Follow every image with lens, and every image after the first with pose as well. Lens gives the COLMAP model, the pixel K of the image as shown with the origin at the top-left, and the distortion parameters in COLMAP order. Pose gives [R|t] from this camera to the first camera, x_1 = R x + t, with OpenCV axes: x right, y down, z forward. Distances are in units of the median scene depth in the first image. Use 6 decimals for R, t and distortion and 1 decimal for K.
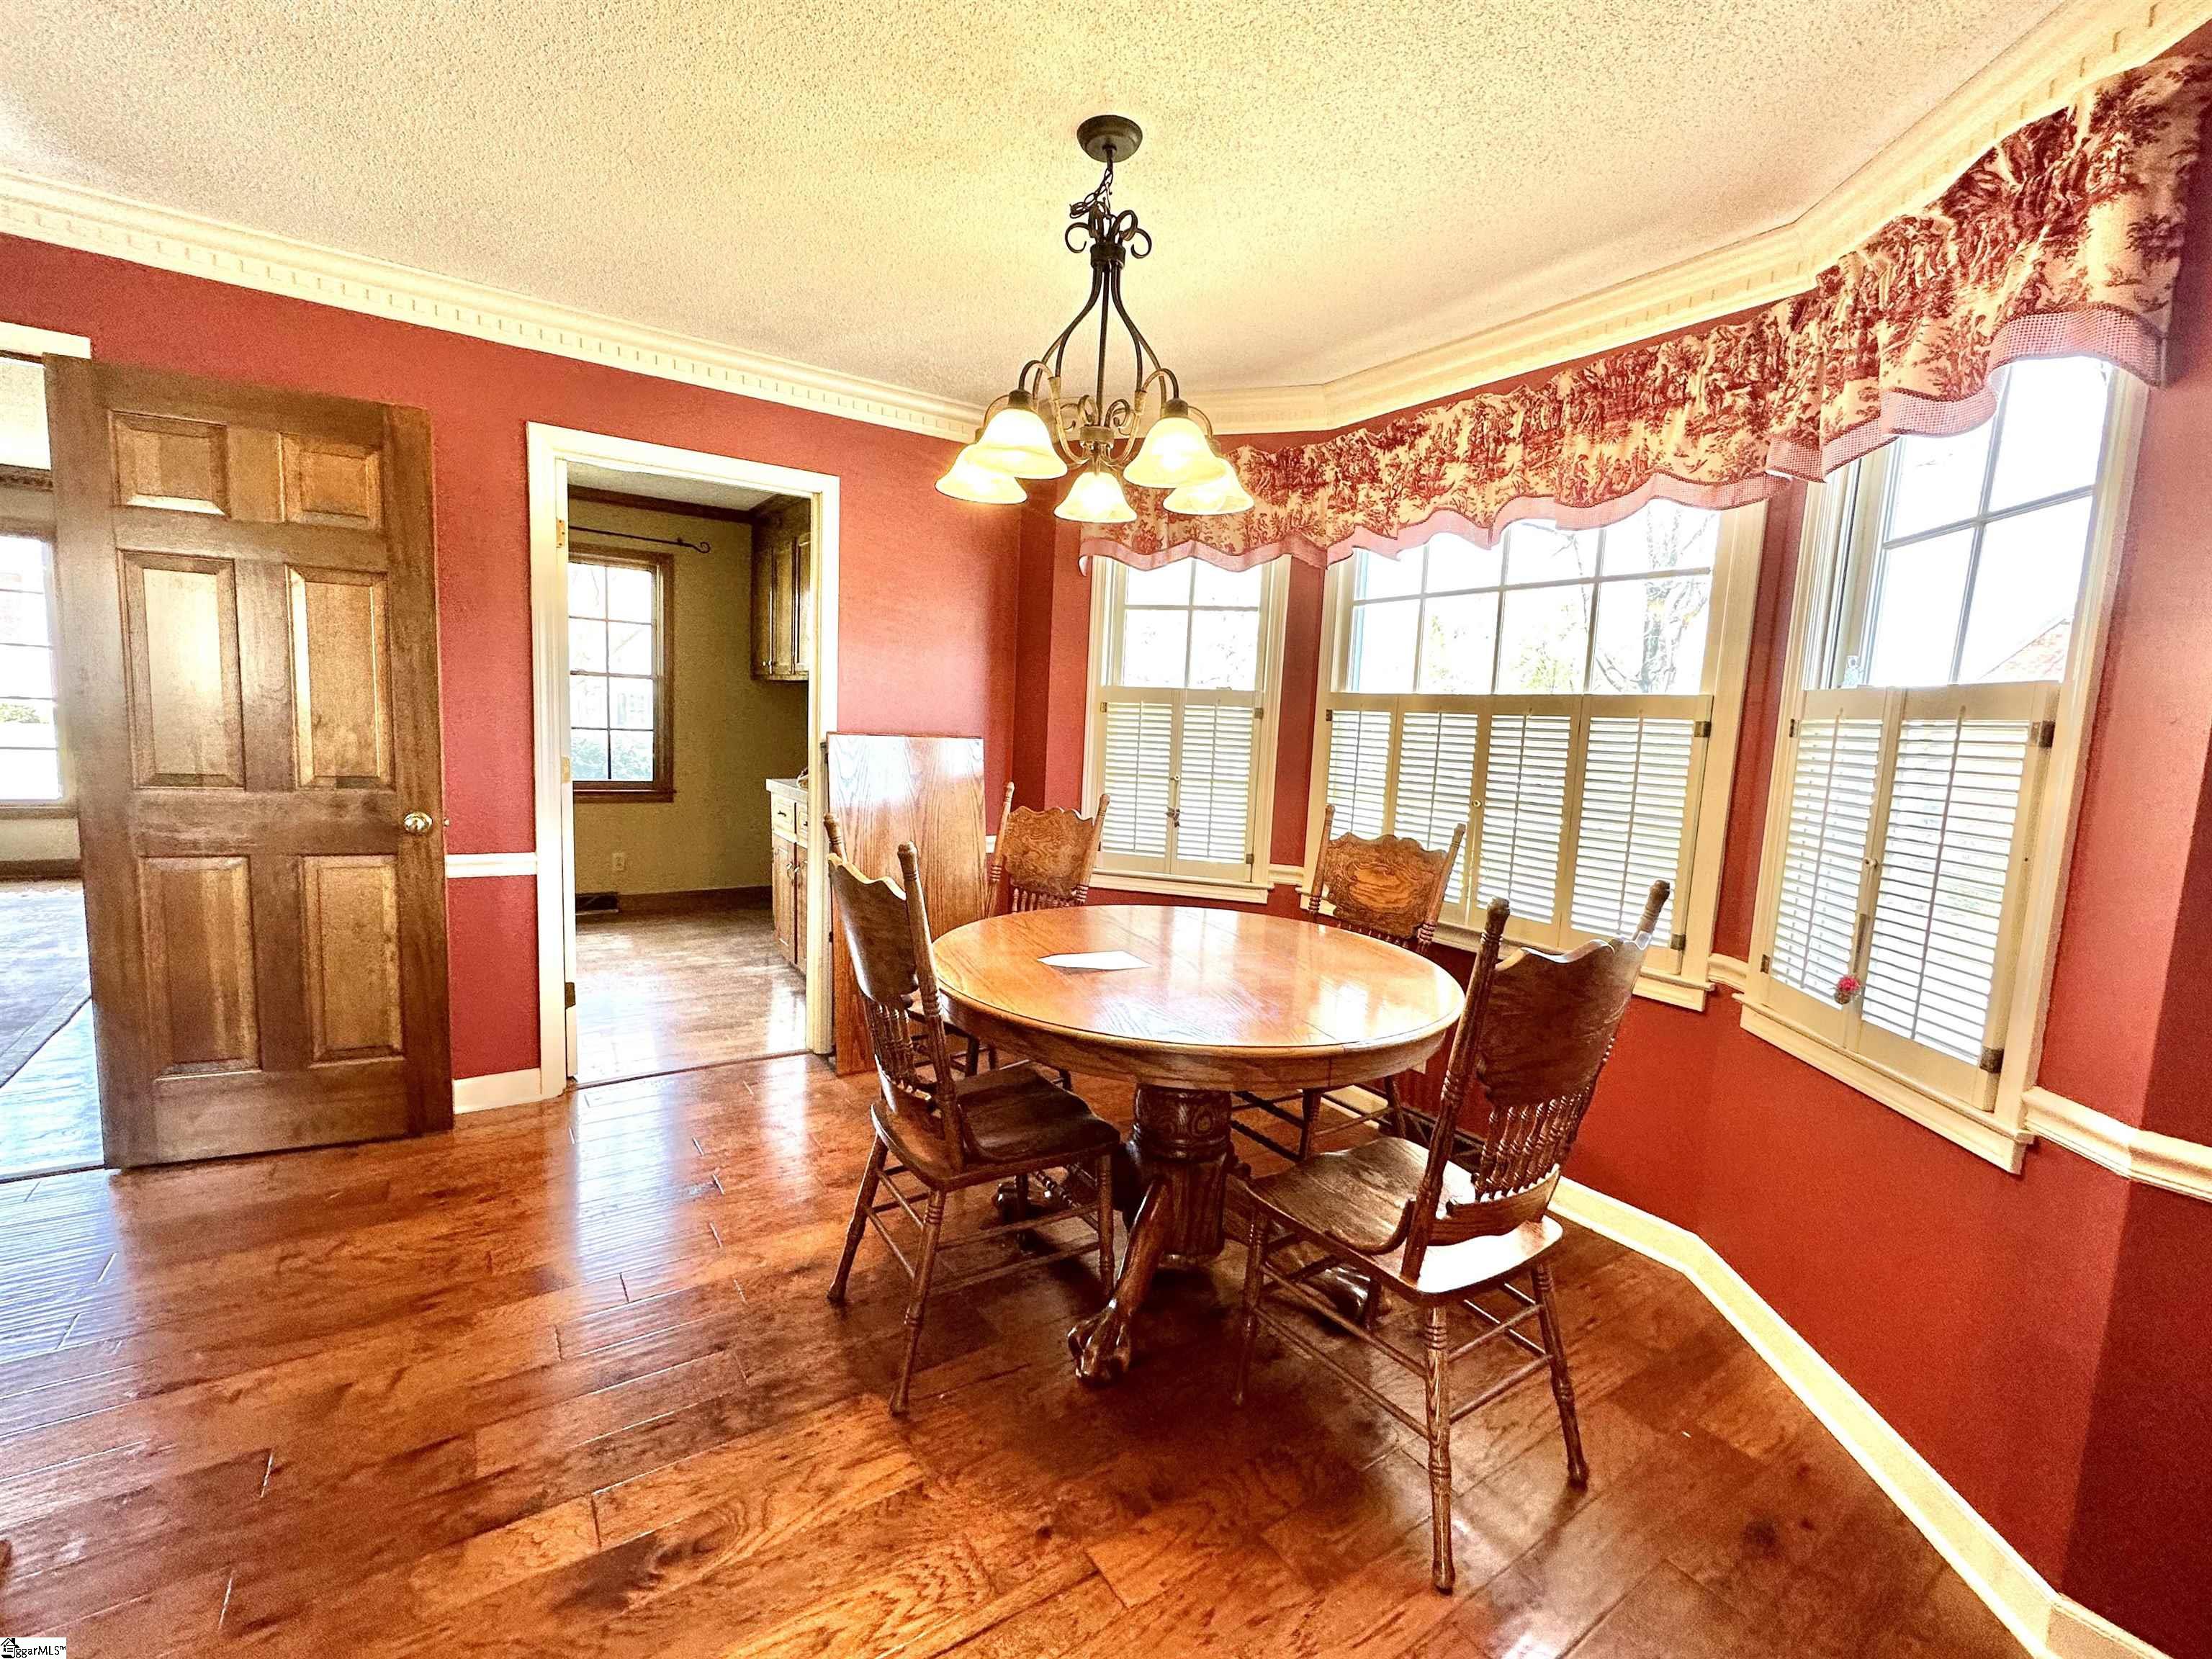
lens RADIAL K [[961.5, 0, 1089.6], [0, 961.5, 829.5], [0, 0, 1]] dist [0.002719, 0.000622]
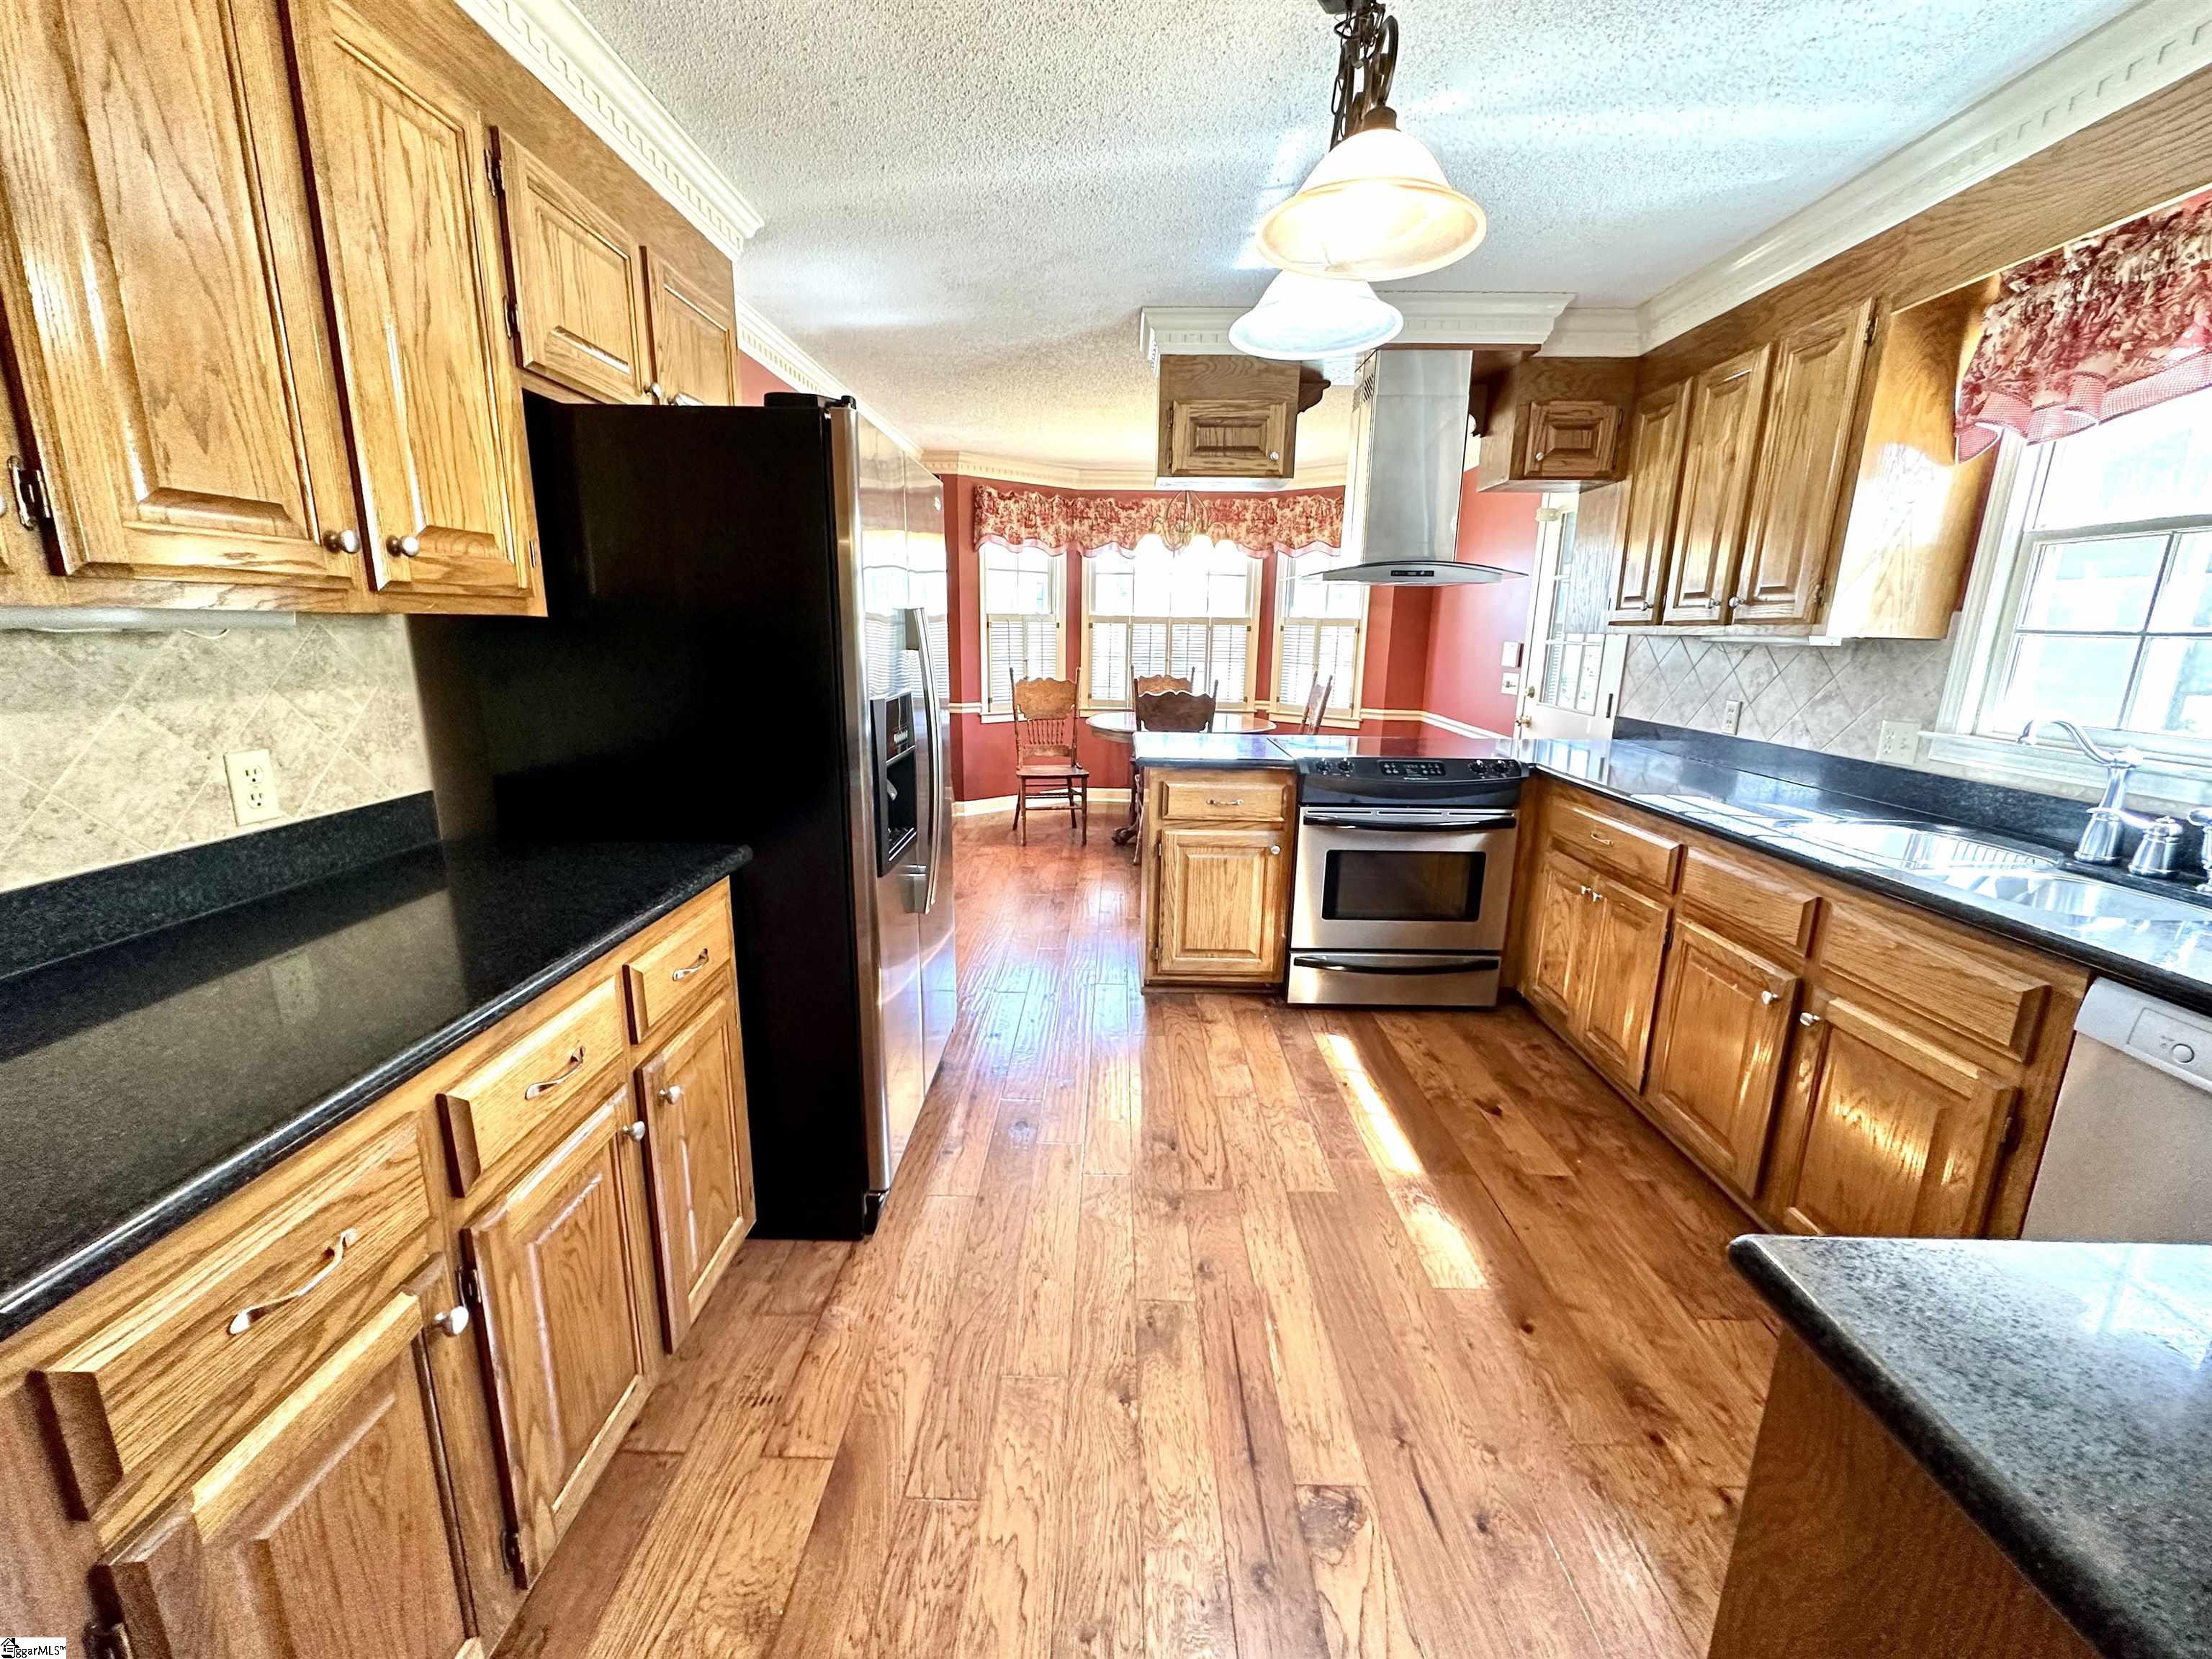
lens RADIAL K [[883.6, 0, 1101.6], [0, 883.6, 825.3], [0, 0, 1]] dist [-0.000748, 0.000551]
pose [[0.583545, -0.214326, 0.783288, -2.622288], [0.104905, 0.976357, 0.189001, -0.094760], [-0.805277, -0.028120, 0.592232, -0.420851]]
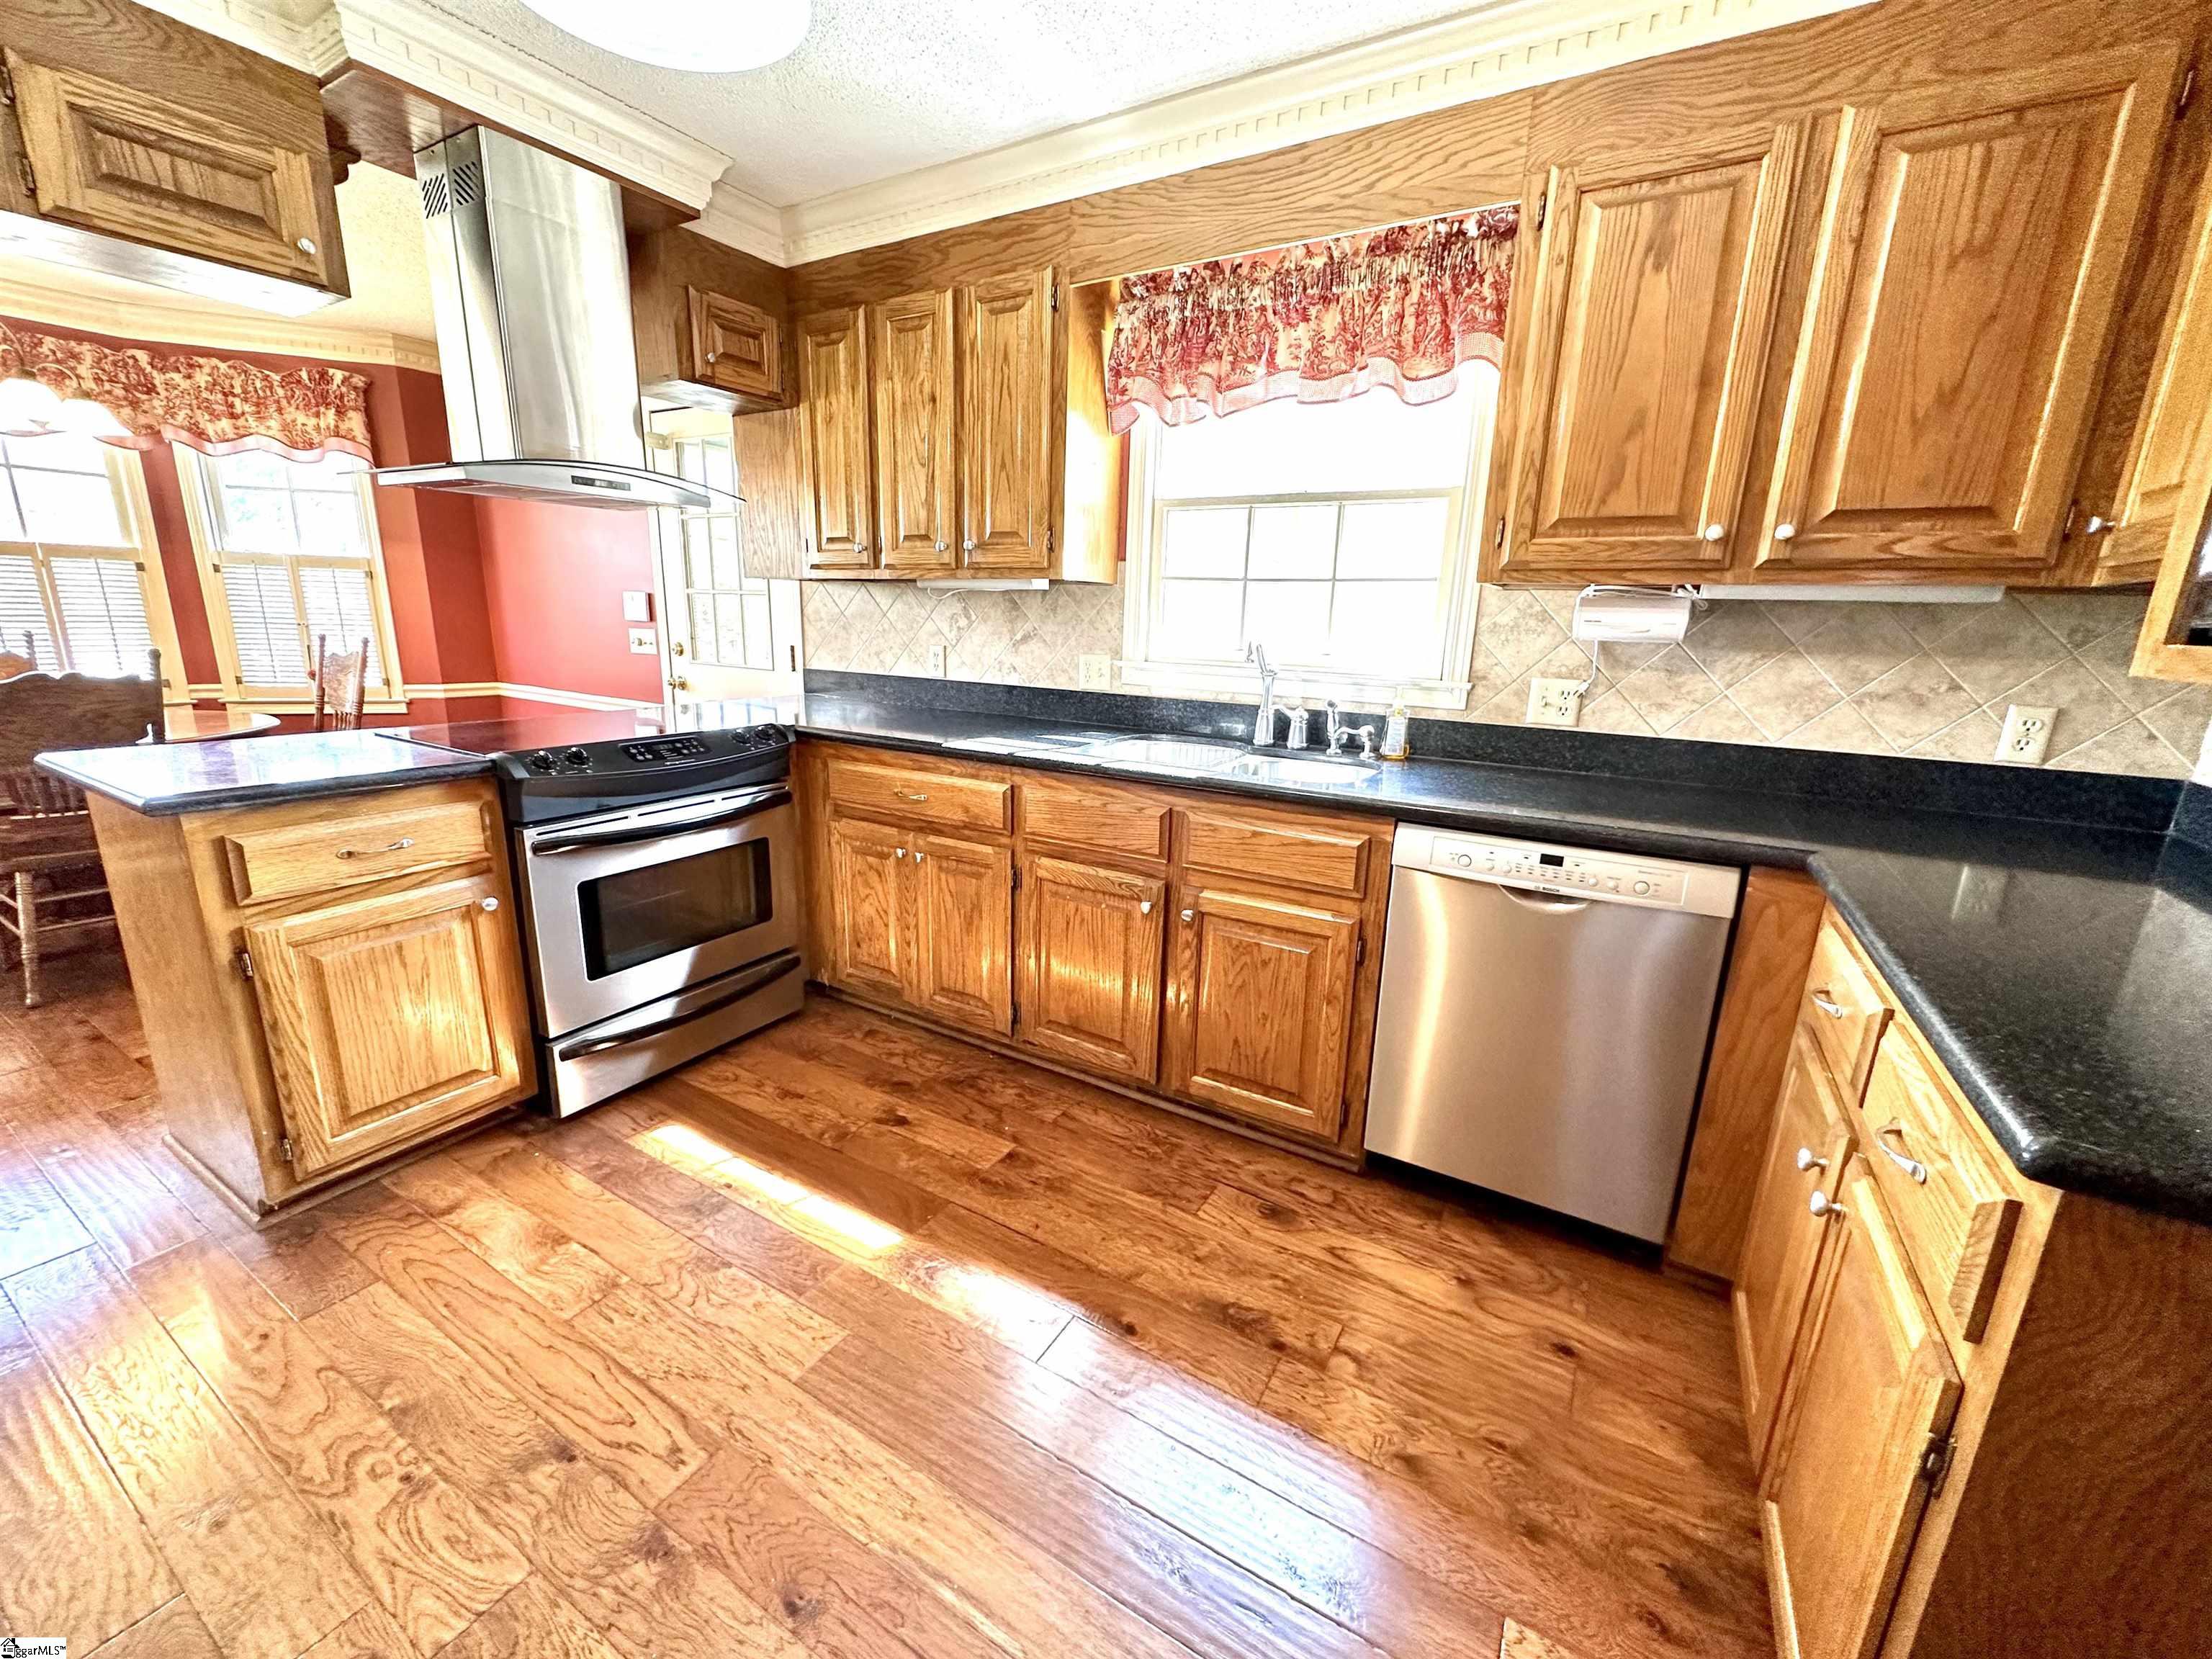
lens RADIAL K [[883.6, 0, 1099.3], [0, 883.6, 826.3], [0, 0, 1]] dist [-0.000748, 0.000551]
pose [[-0.412741, -0.267865, 0.870571, -2.316925], [0.059263, 0.945858, 0.319126, -0.083657], [-0.908918, 0.183309, -0.374520, 0.047887]]
